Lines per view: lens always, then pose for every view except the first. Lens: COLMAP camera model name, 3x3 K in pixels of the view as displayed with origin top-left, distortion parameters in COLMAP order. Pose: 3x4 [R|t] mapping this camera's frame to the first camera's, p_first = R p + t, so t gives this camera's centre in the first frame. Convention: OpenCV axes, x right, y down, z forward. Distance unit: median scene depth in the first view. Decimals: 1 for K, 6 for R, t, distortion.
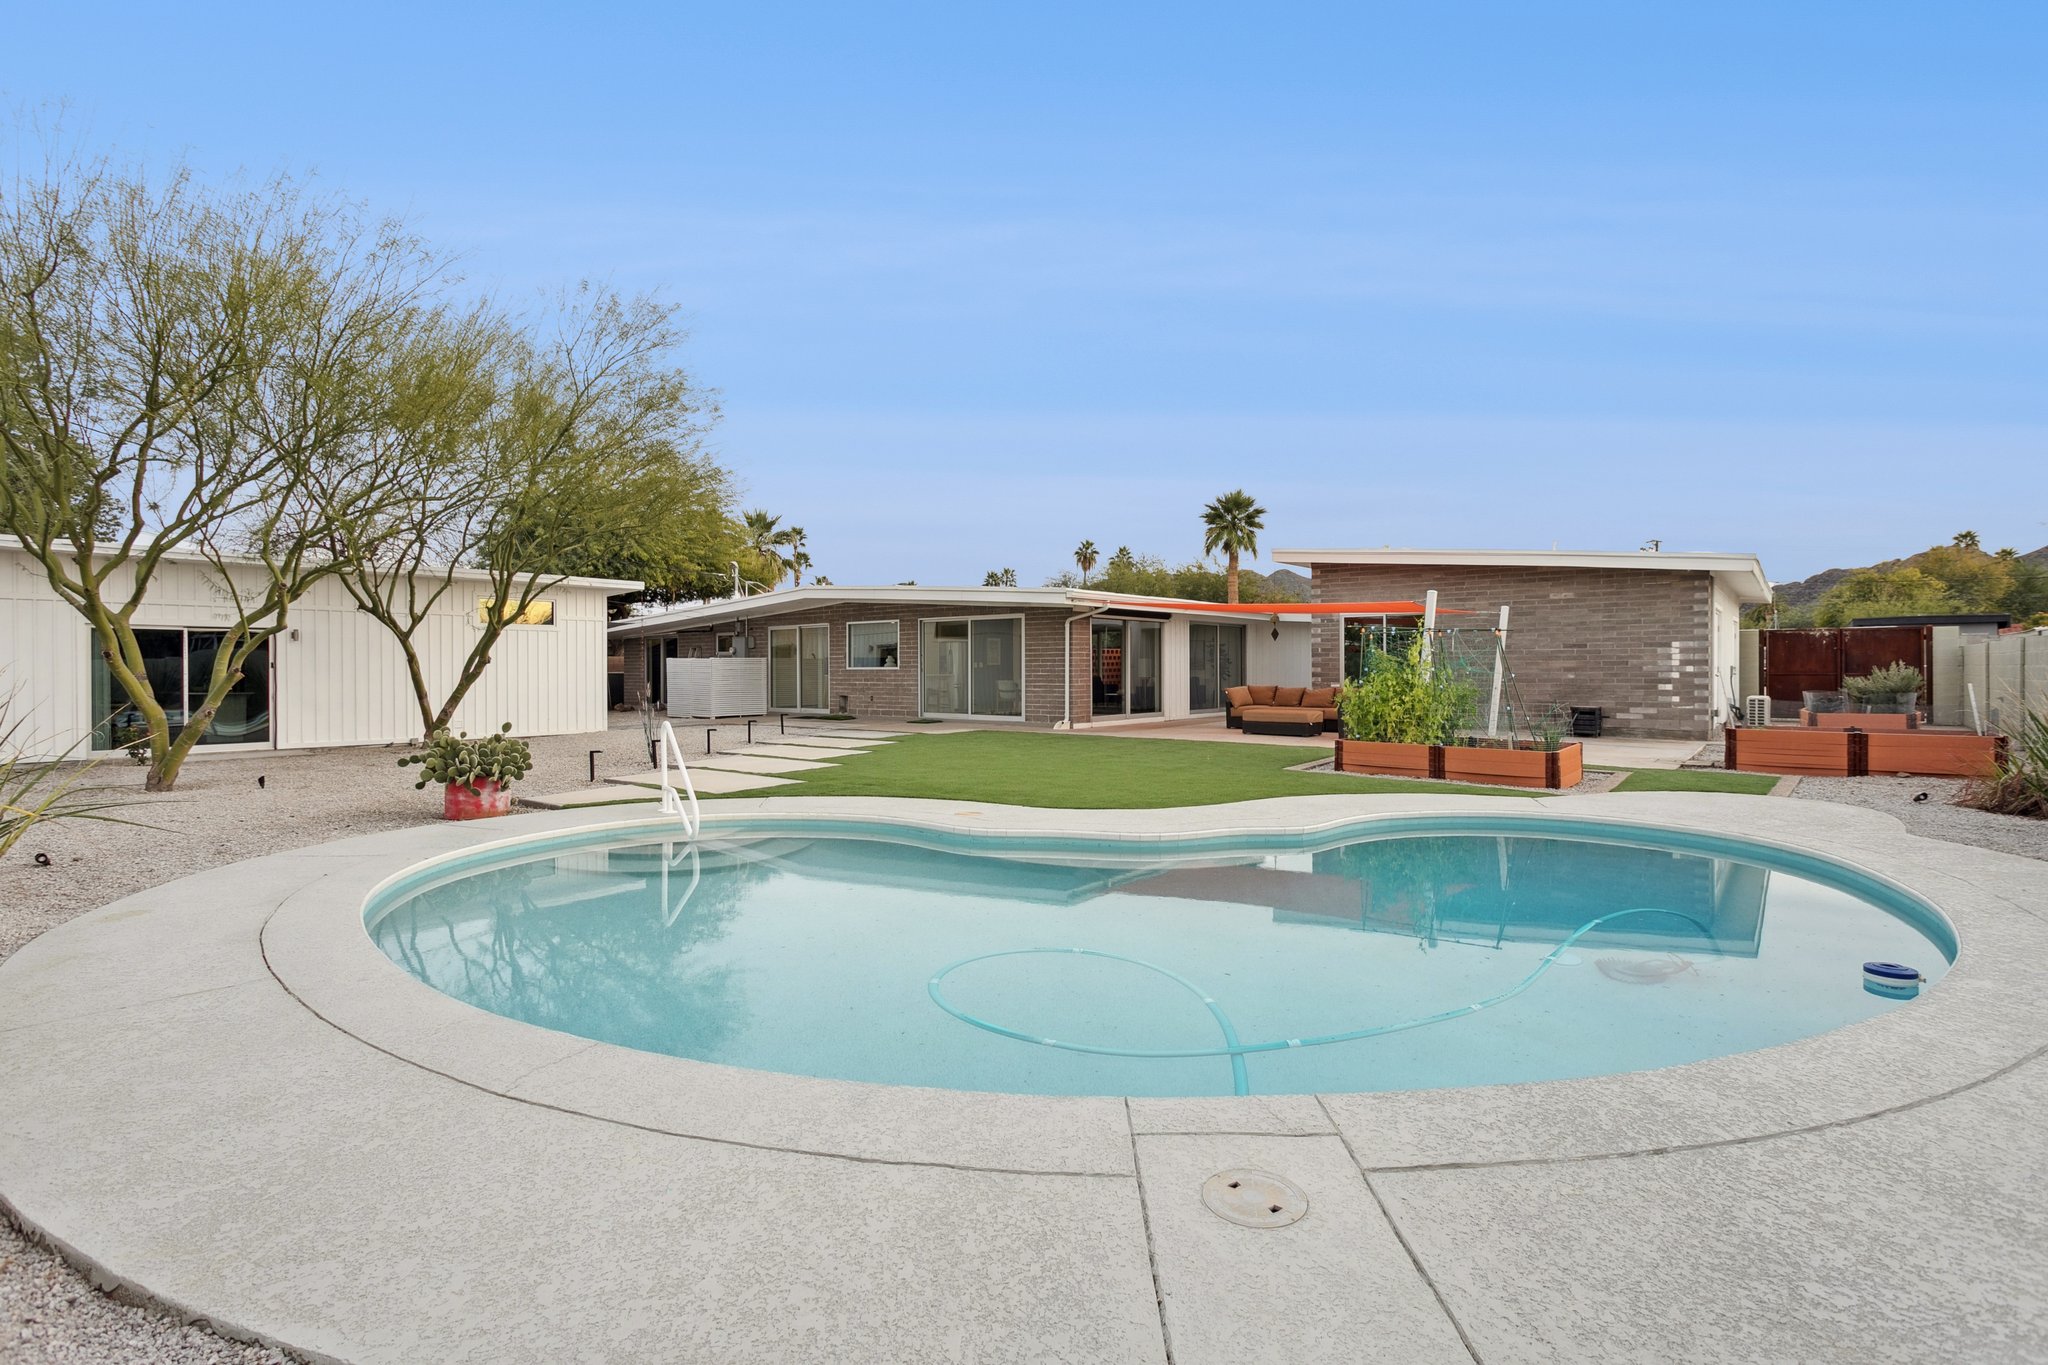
lens RADIAL K [[1004.4, 0, 1024.0], [0, 1004.4, 682.5], [0, 0, 1]] dist [0.001477, 0.000486]
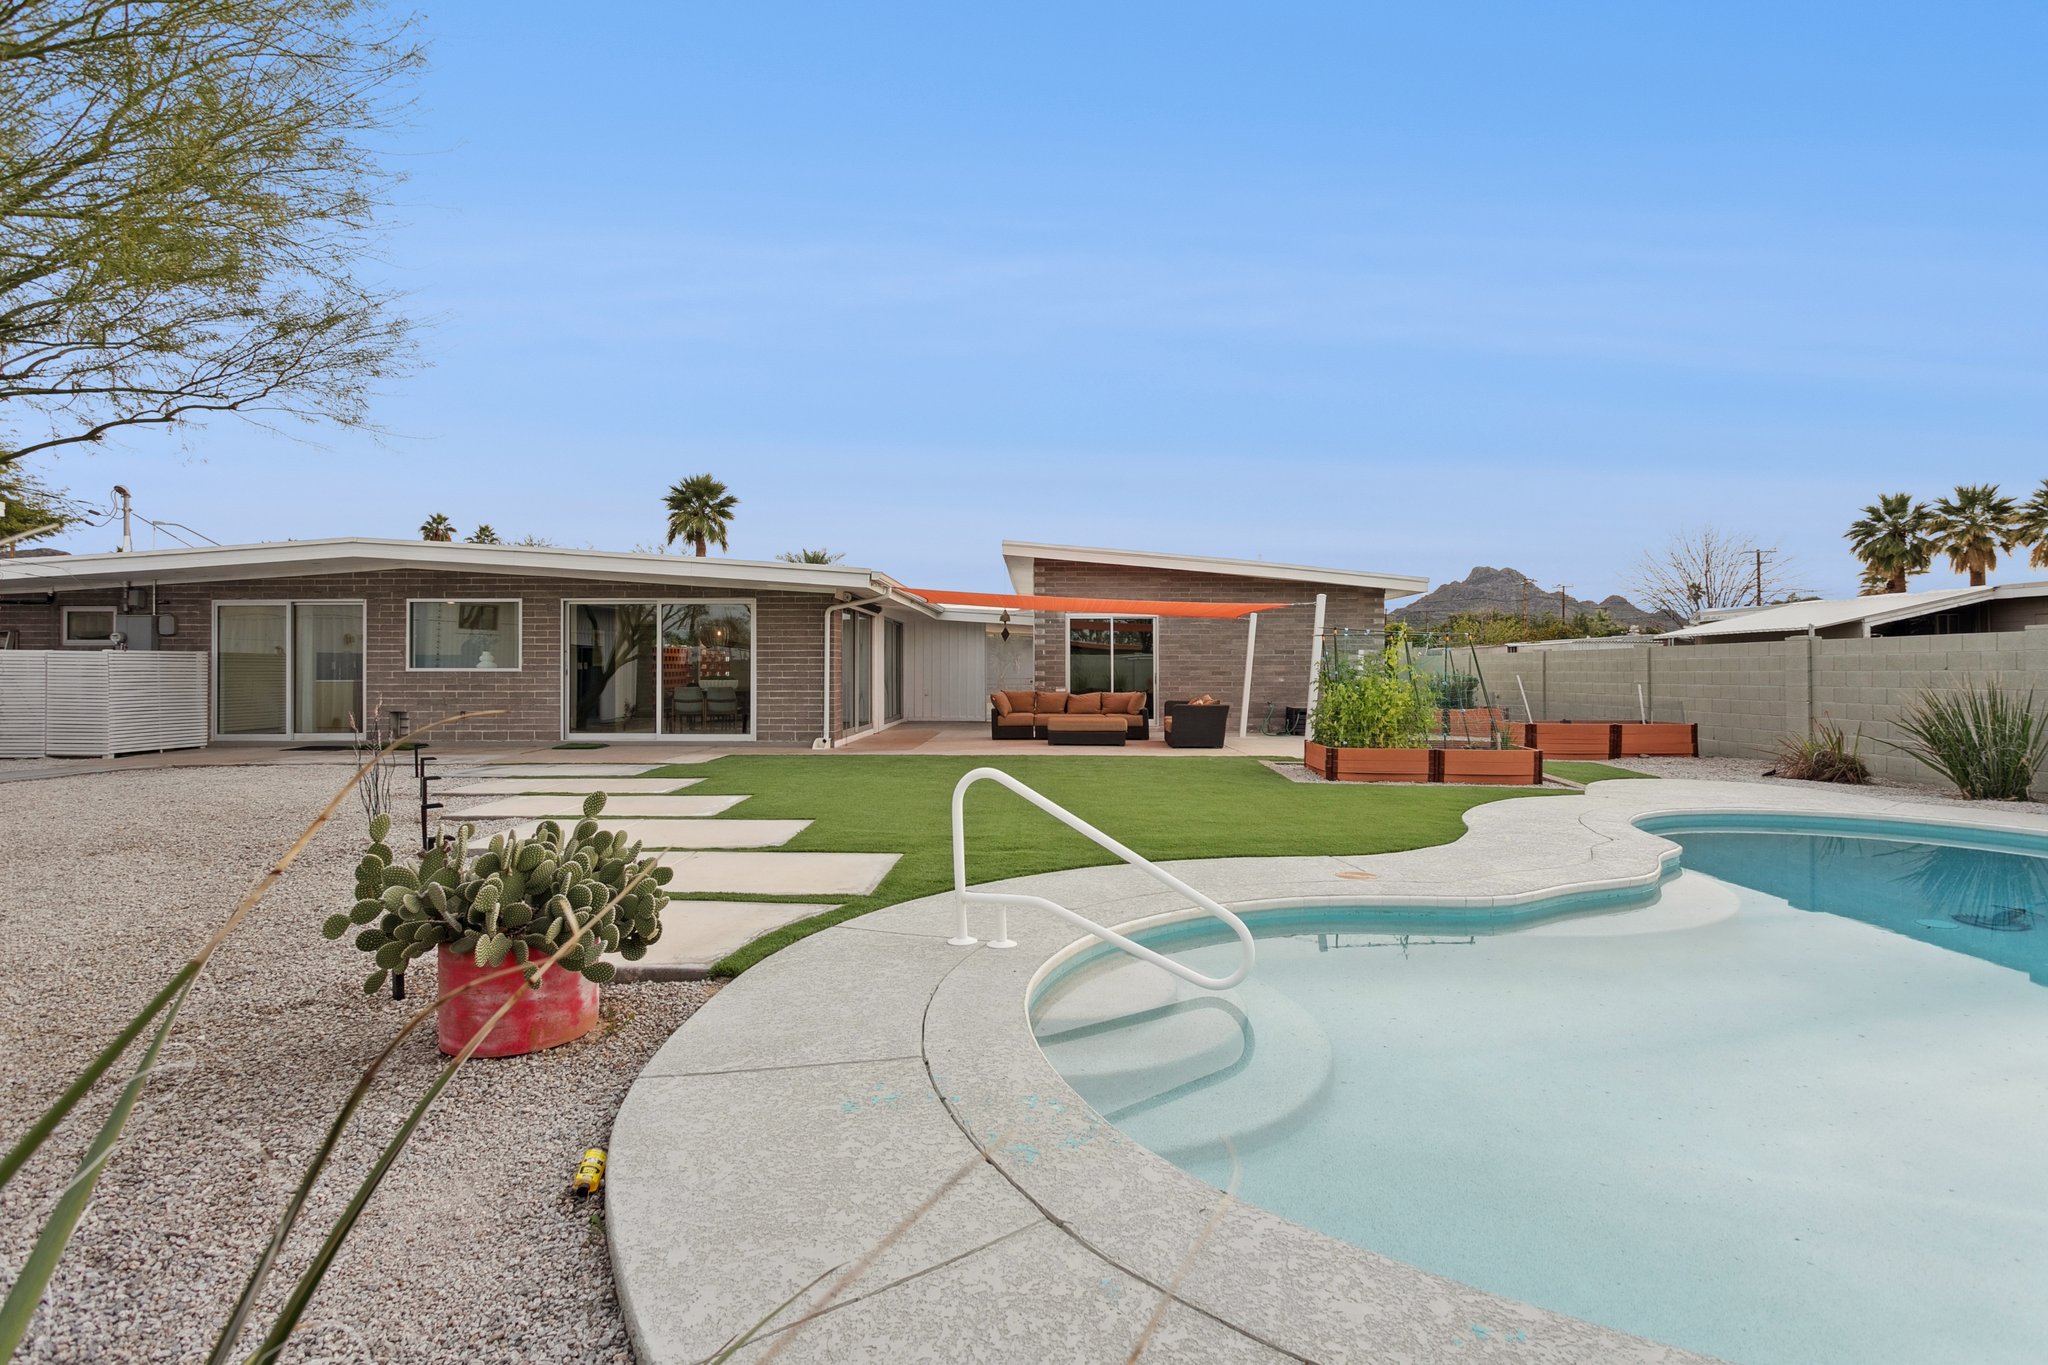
lens RADIAL K [[1004.4, 0, 1024.0], [0, 1004.4, 682.5], [0, 0, 1]] dist [0.001477, 0.000486]
pose [[0.781851, -0.003893, 0.623453, -0.313896], [0.005859, 0.999982, -0.001103, -0.003107], [-0.623438, 0.004515, 0.781860, 0.280375]]
